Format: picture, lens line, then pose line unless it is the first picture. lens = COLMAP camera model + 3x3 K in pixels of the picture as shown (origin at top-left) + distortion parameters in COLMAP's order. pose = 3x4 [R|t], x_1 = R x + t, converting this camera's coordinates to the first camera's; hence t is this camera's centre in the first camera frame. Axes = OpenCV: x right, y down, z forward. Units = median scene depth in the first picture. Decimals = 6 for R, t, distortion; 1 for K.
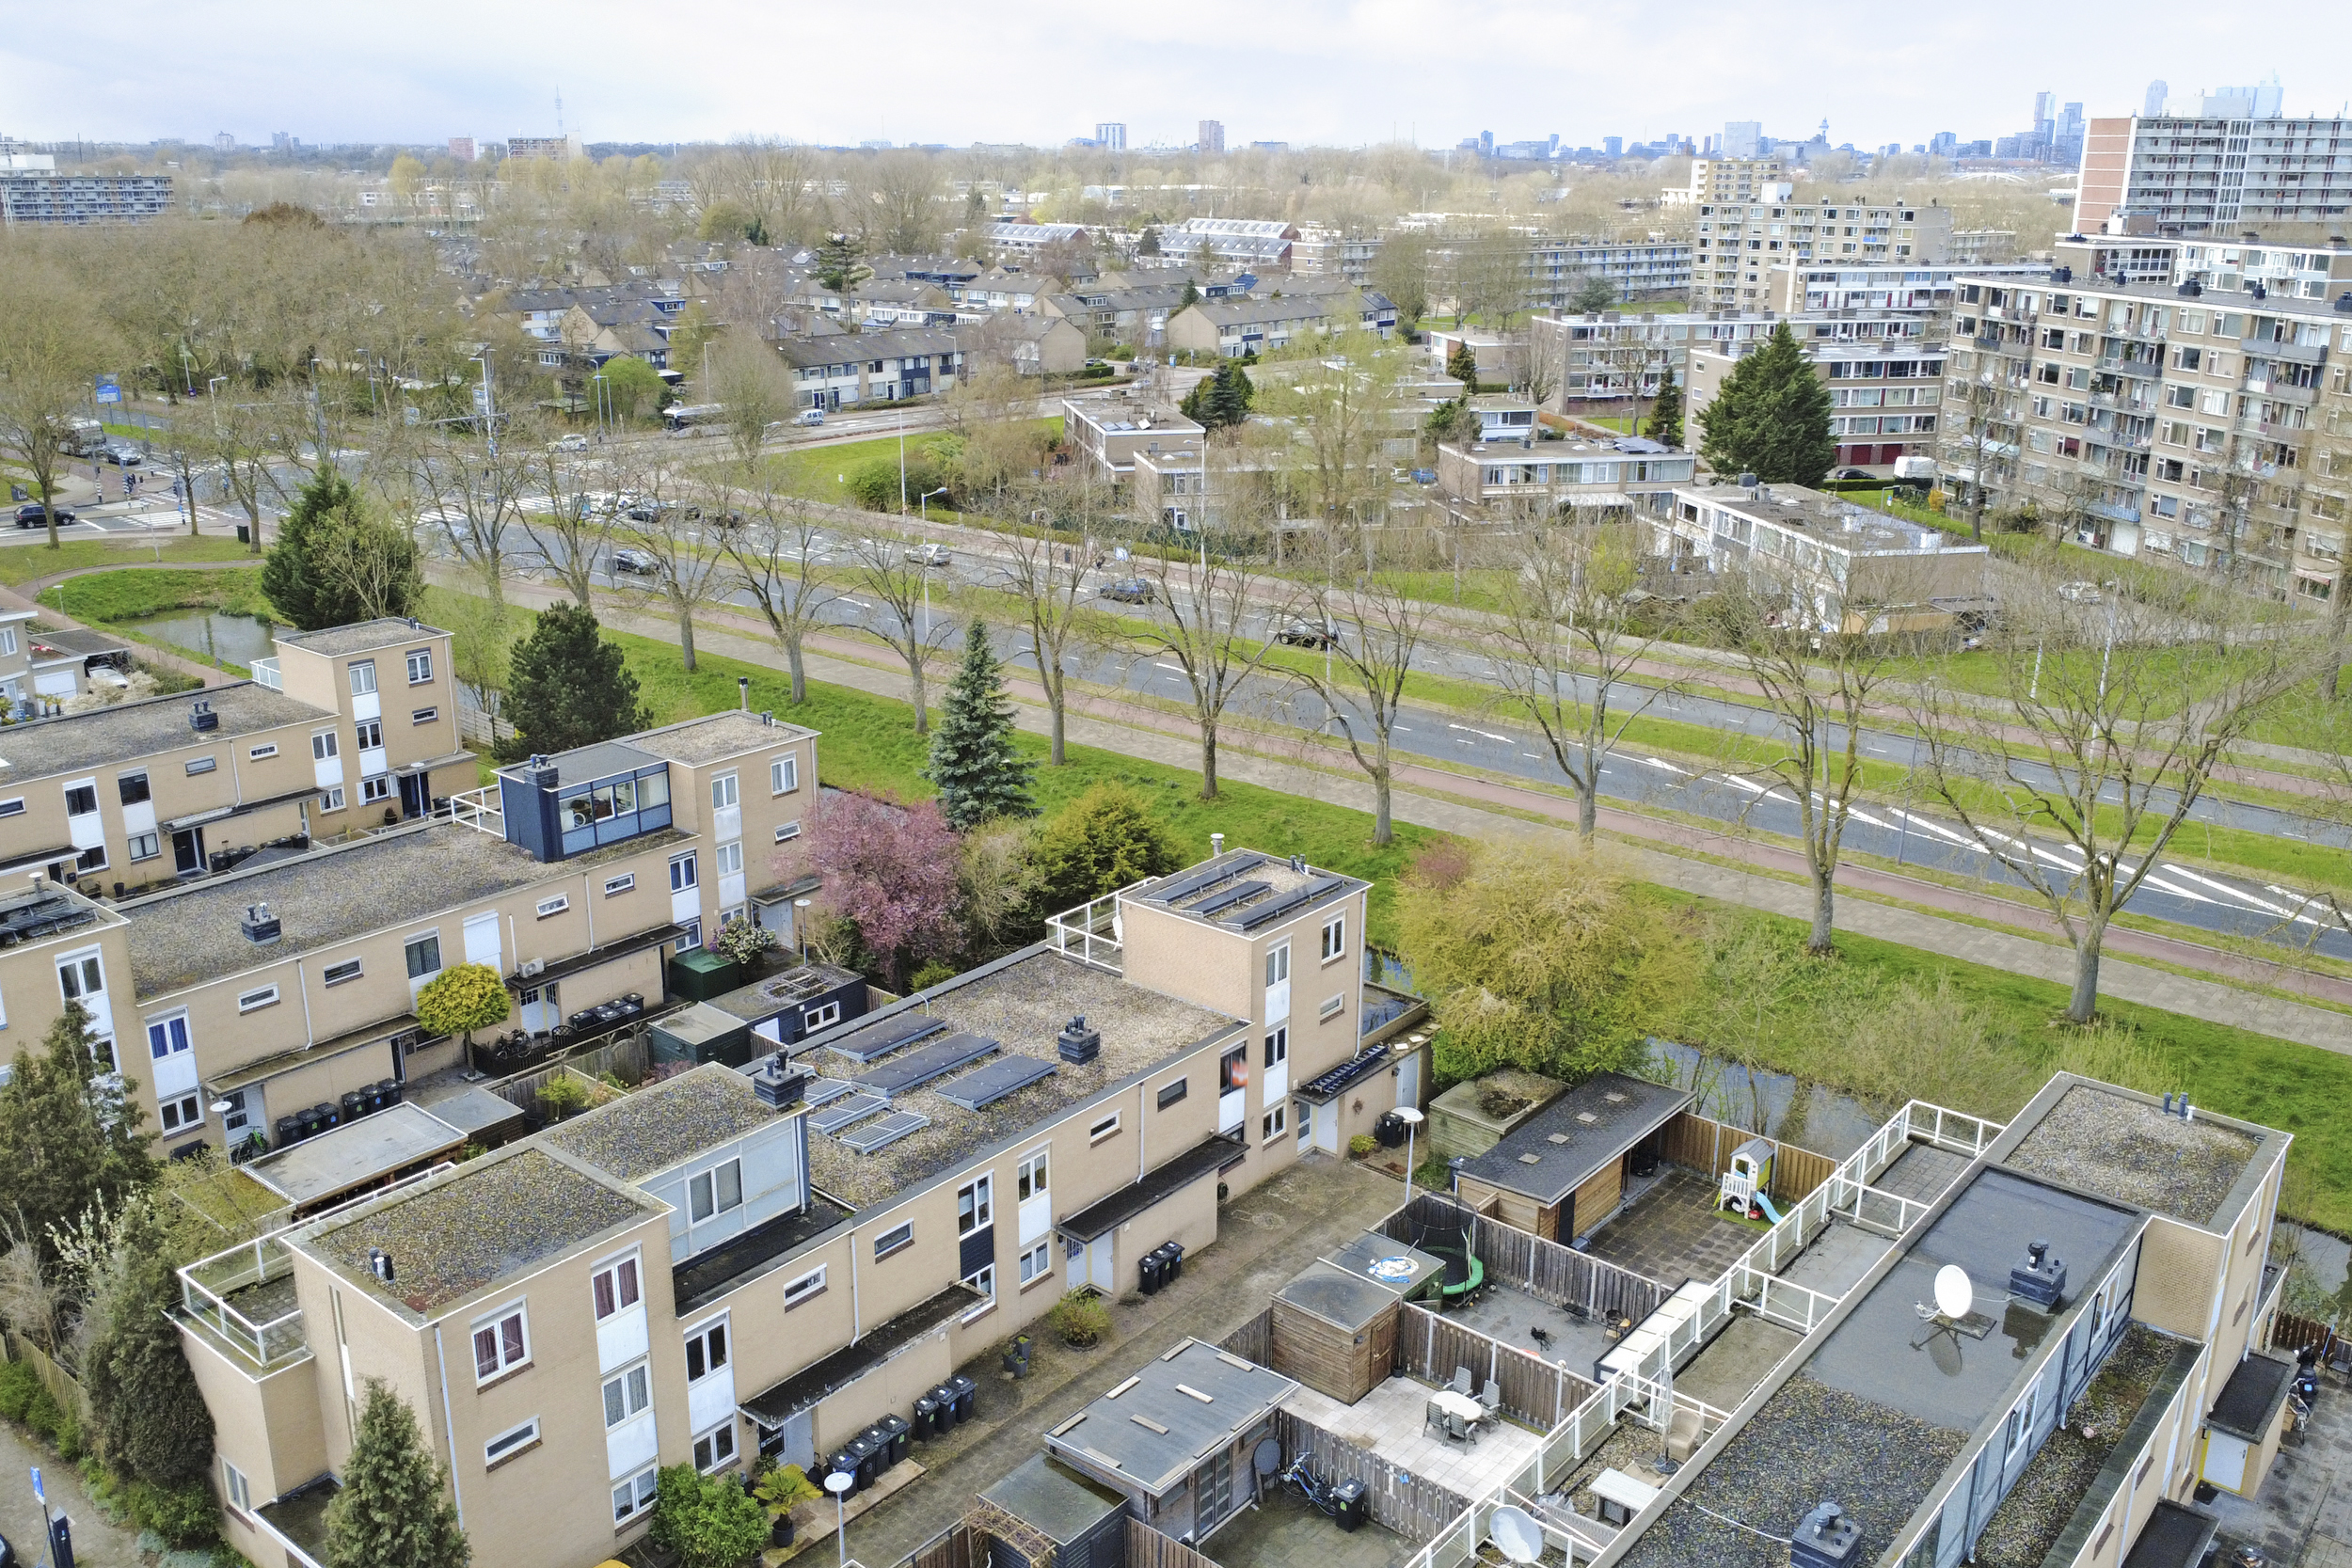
lens RADIAL K [[2009.6, 0, 1176.0], [0, 2009.6, 784.0], [0, 0, 1]] dist [-0.005199, -0.000512]
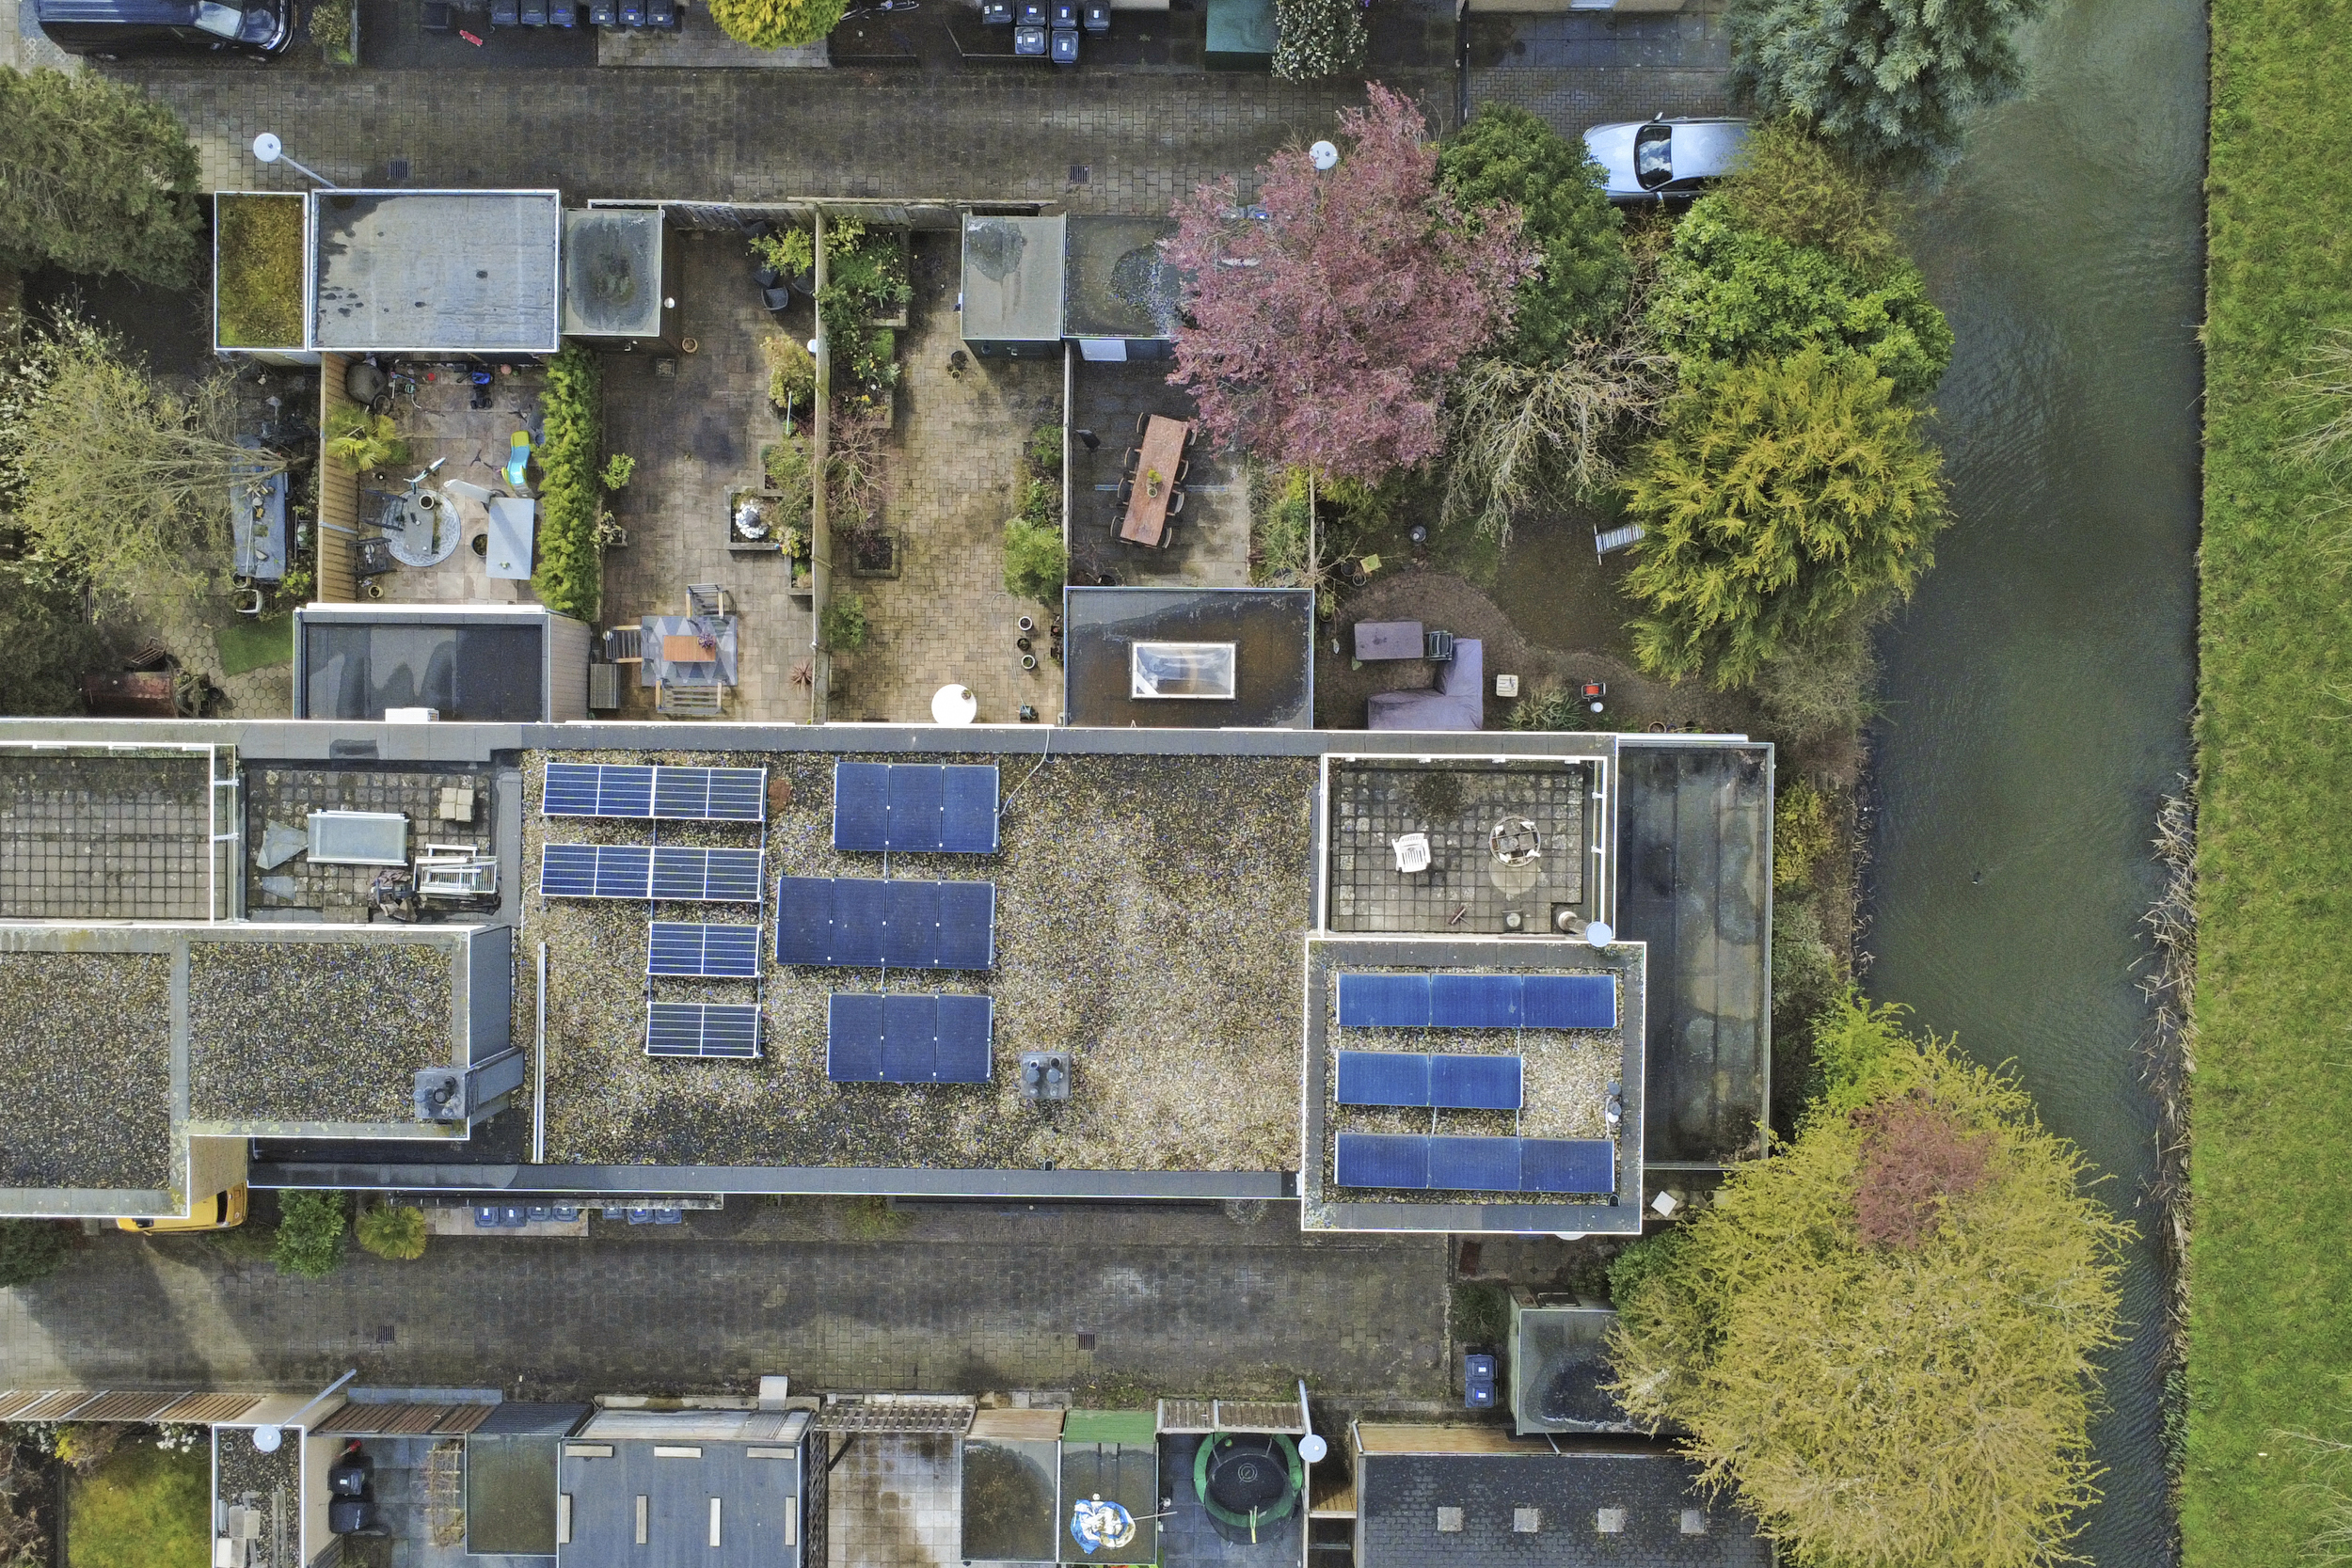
lens RADIAL K [[2009.6, 0, 1176.0], [0, 2009.6, 784.0], [0, 0, 1]] dist [-0.005199, -0.000512]
pose [[0.632196, 0.774807, 0.001594, -0.091512], [-0.226134, 0.182543, 0.956839, -0.516383], [0.741075, -0.605271, 0.290613, 0.837044]]
